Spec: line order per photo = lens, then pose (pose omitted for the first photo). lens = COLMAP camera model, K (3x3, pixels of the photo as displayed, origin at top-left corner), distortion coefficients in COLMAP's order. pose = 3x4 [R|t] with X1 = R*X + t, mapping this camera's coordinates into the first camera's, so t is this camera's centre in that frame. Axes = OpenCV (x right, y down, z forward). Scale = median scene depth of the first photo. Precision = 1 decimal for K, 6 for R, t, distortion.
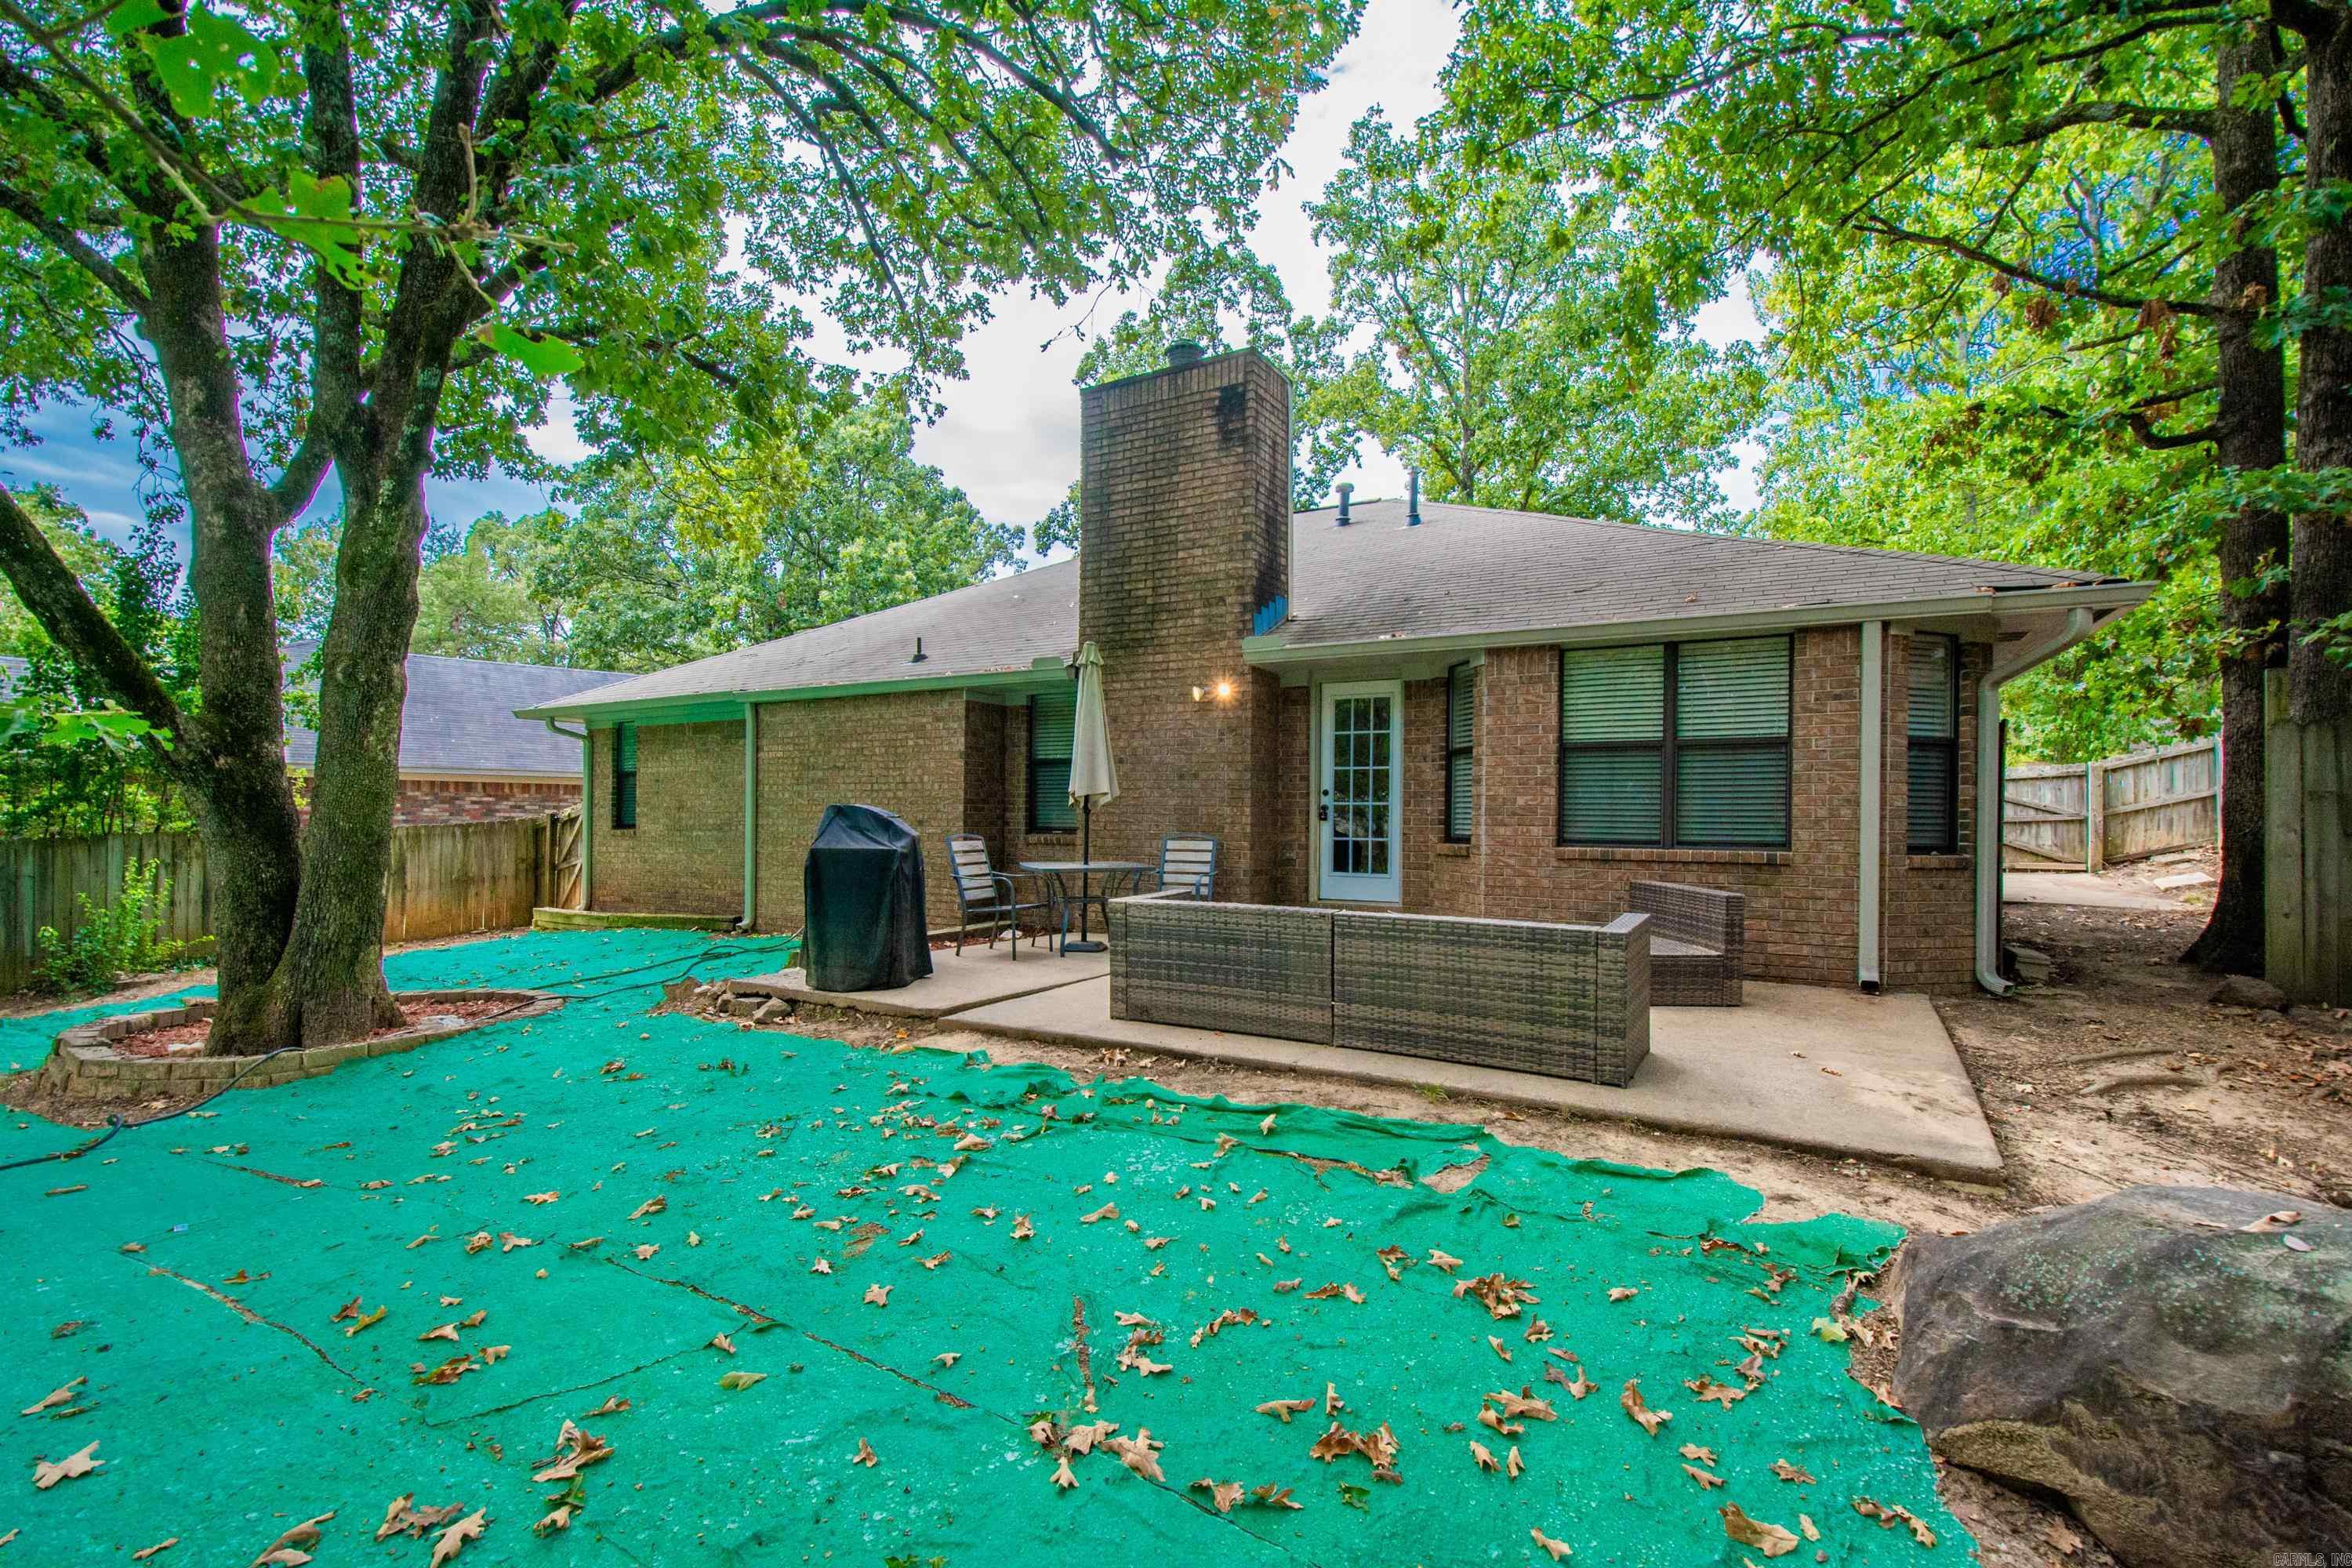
lens RADIAL K [[1024.2, 0, 1199.6], [0, 1024.2, 817.4], [0, 0, 1]] dist [0.021286, -0.008145]
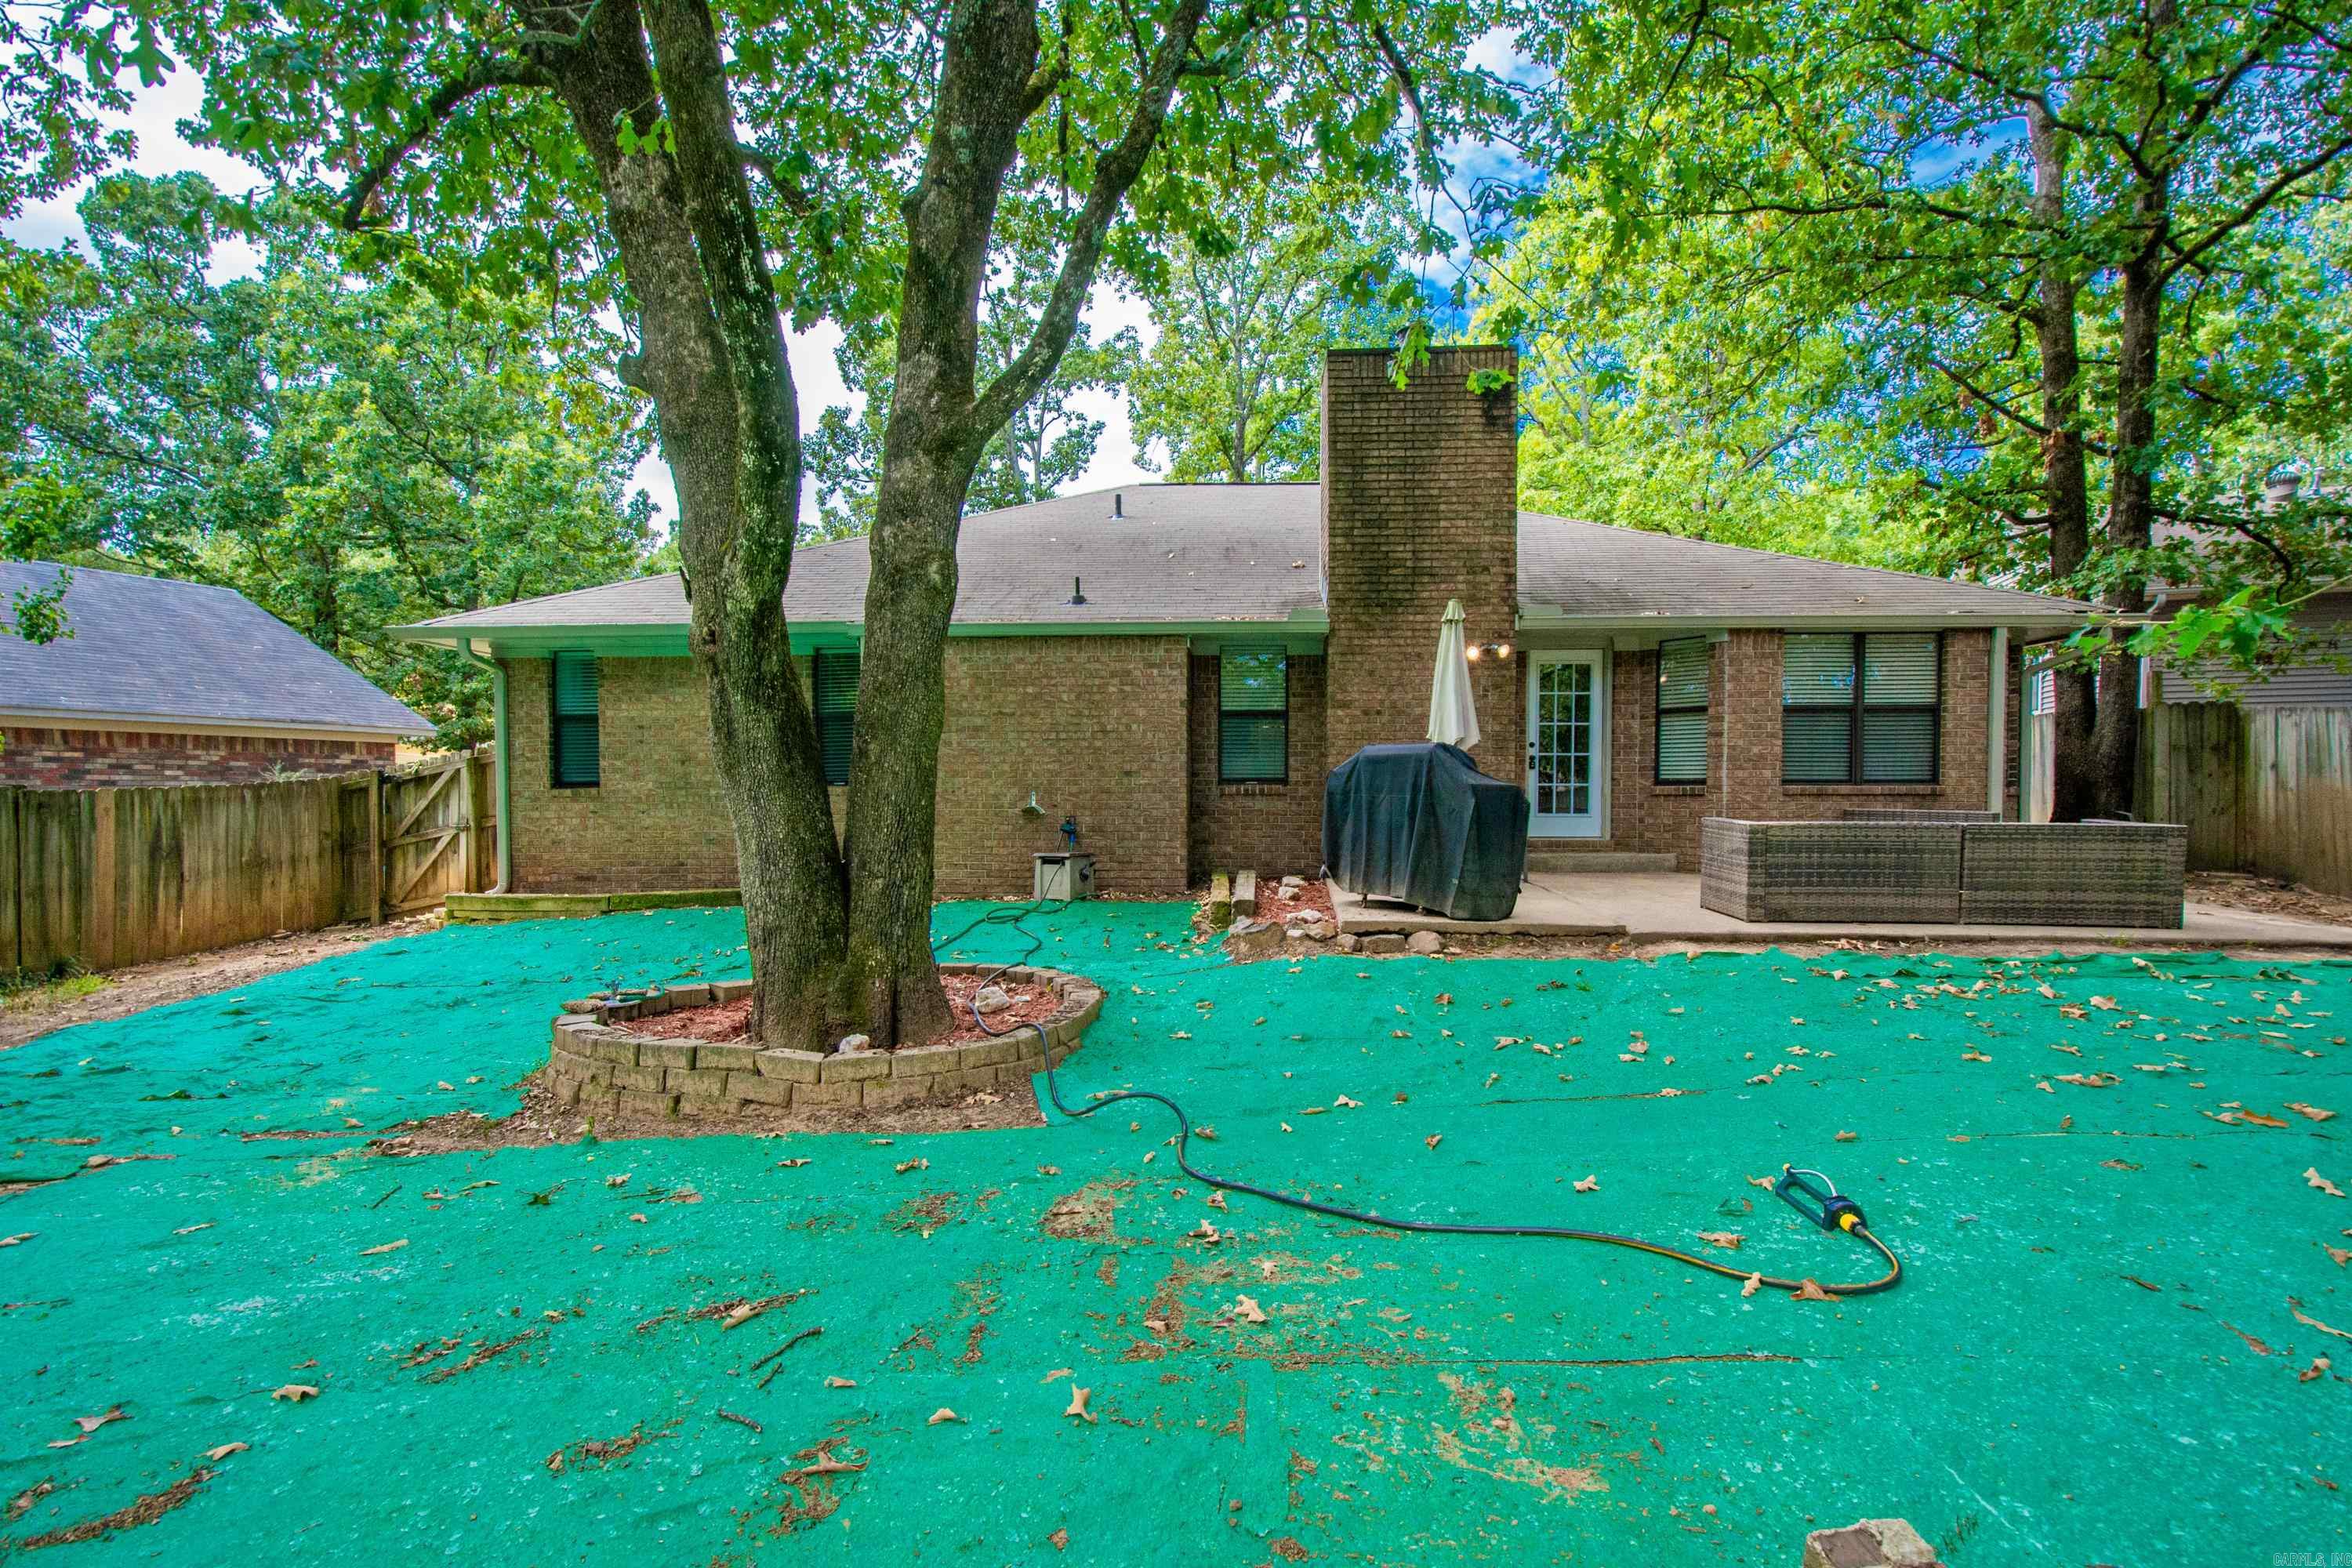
lens RADIAL K [[1024.2, 0, 1199.6], [0, 1024.2, 817.4], [0, 0, 1]] dist [0.021286, -0.008145]
pose [[0.895546, -0.019421, 0.444544, -0.749324], [0.007574, 0.999568, 0.028412, 0.022147], [-0.444904, -0.022077, 0.895306, 0.135629]]
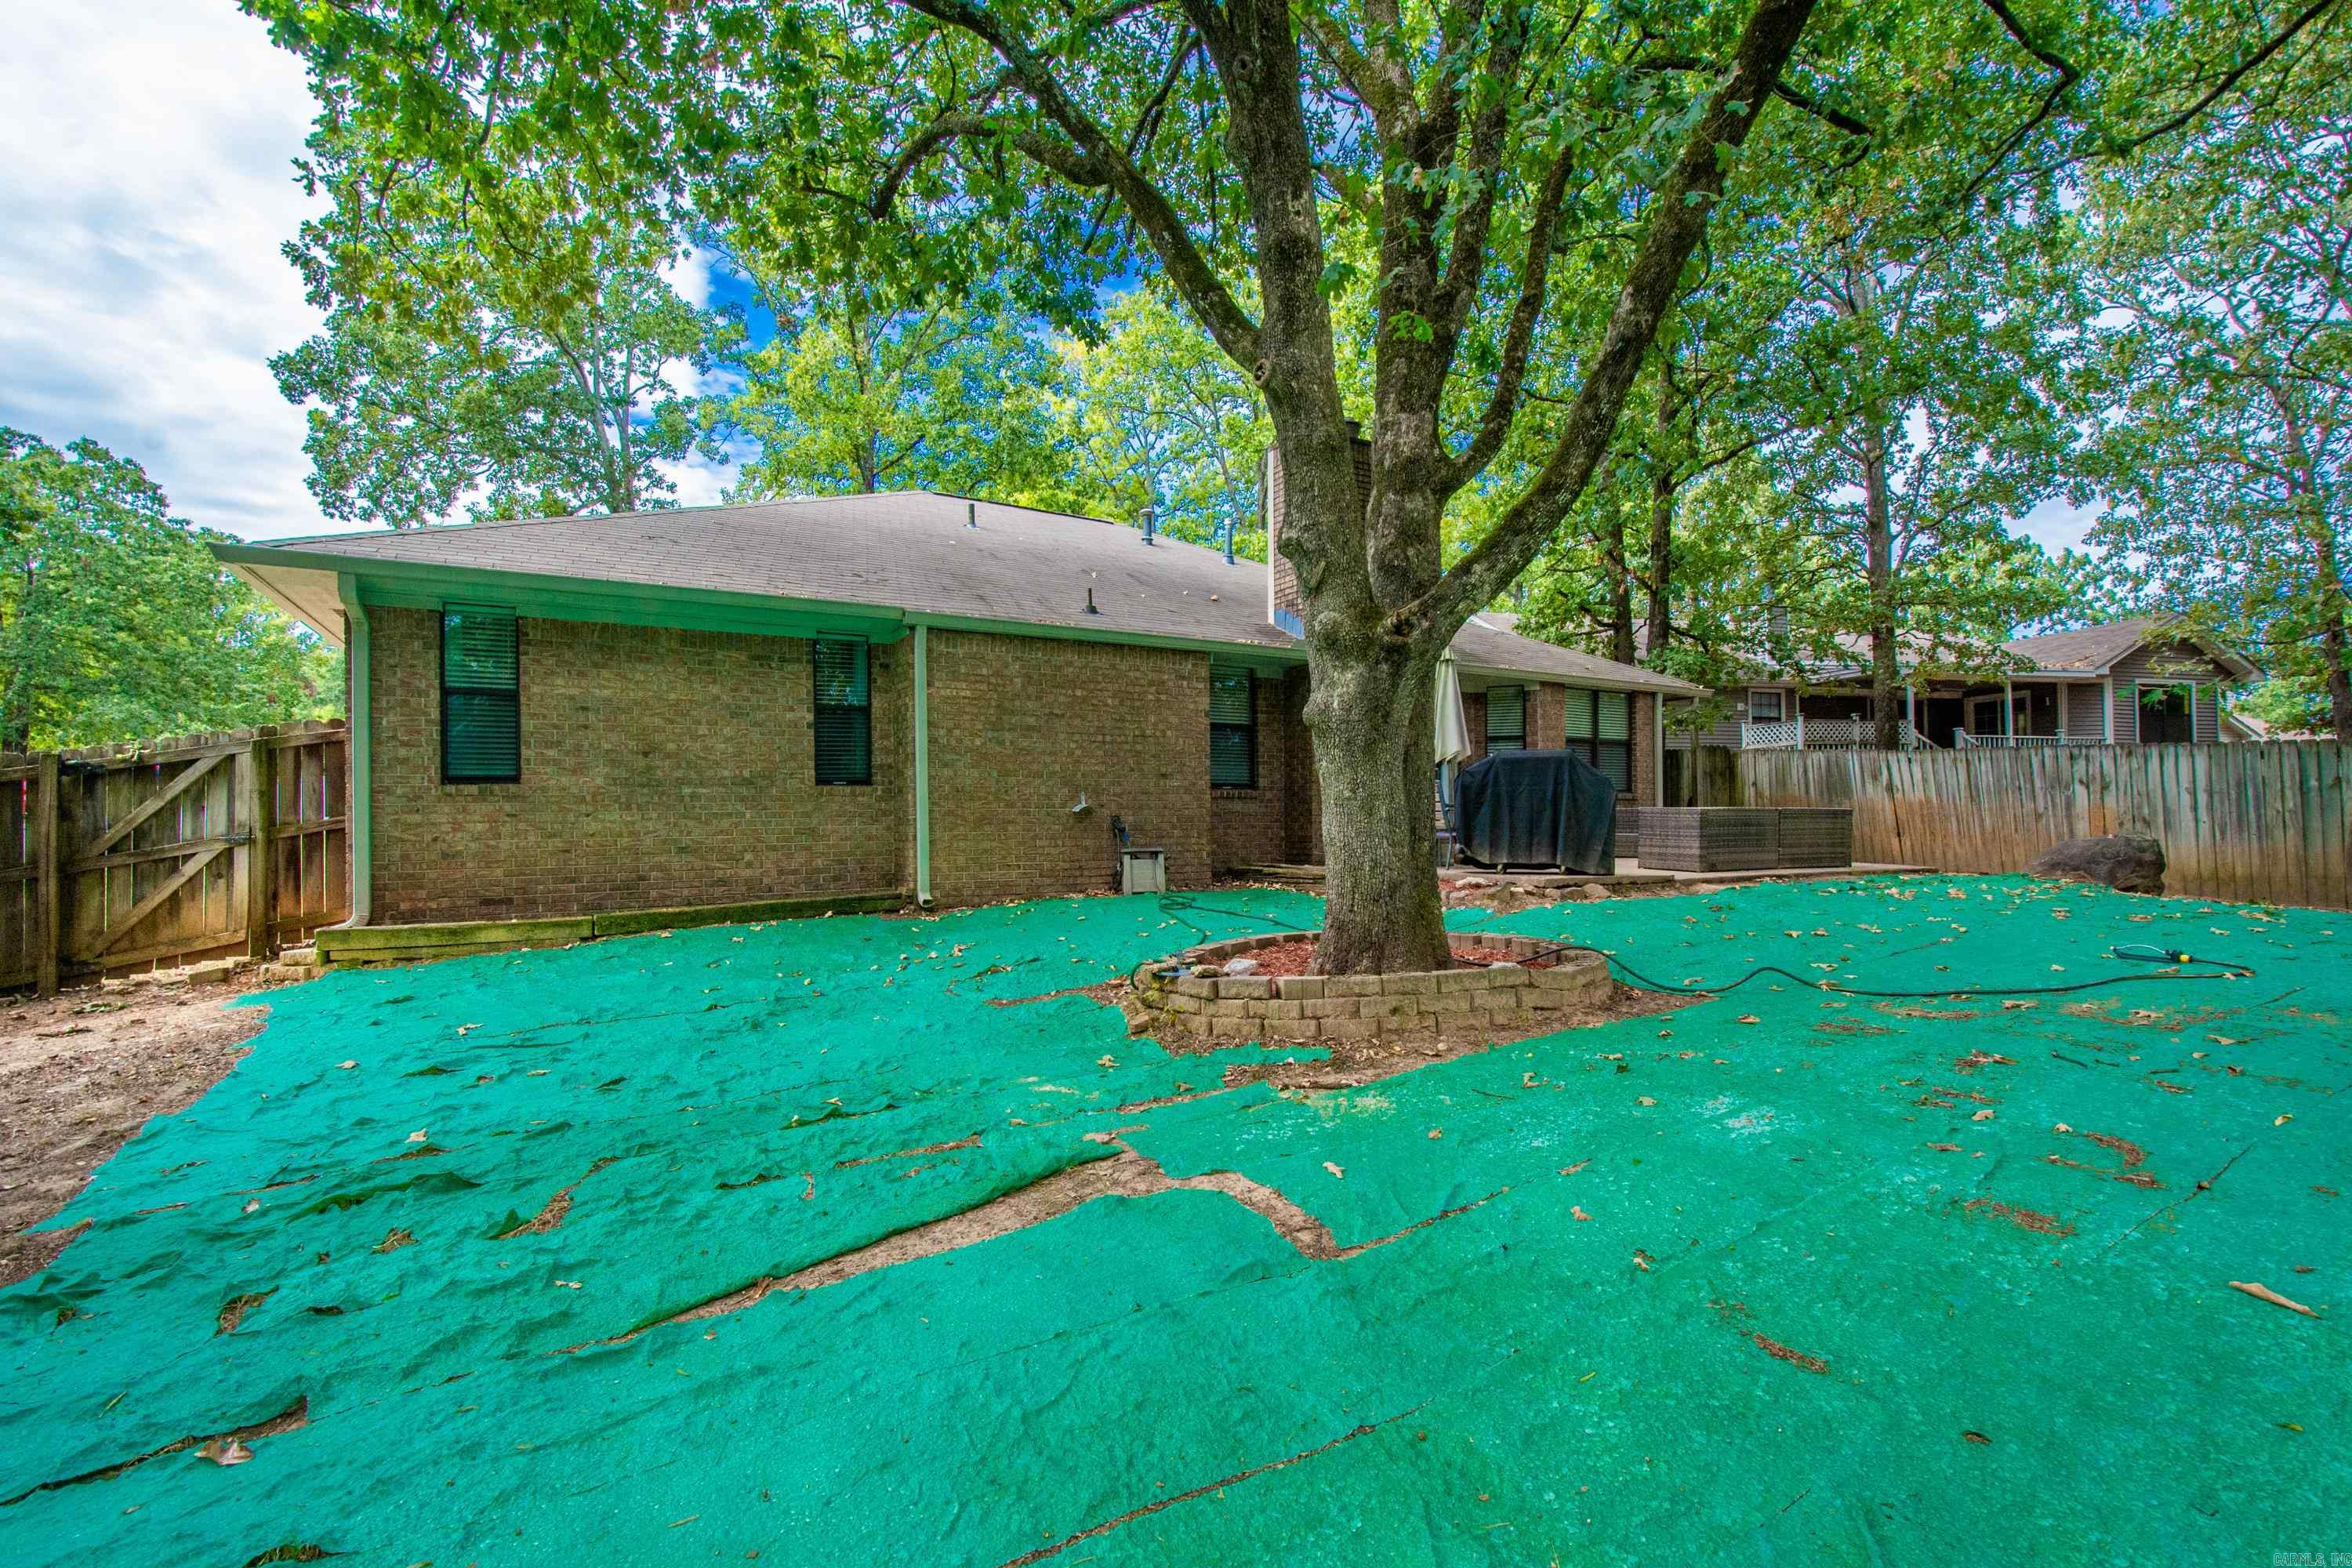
lens RADIAL K [[1022.5, 0, 1200.9], [0, 1022.5, 814.2], [0, 0, 1]] dist [0.024534, -0.011233]
pose [[0.513011, -0.004289, 0.858372, -1.333943], [0.012257, 0.999922, -0.002329, 0.054142], [-0.858295, 0.011716, 0.513023, 0.519177]]
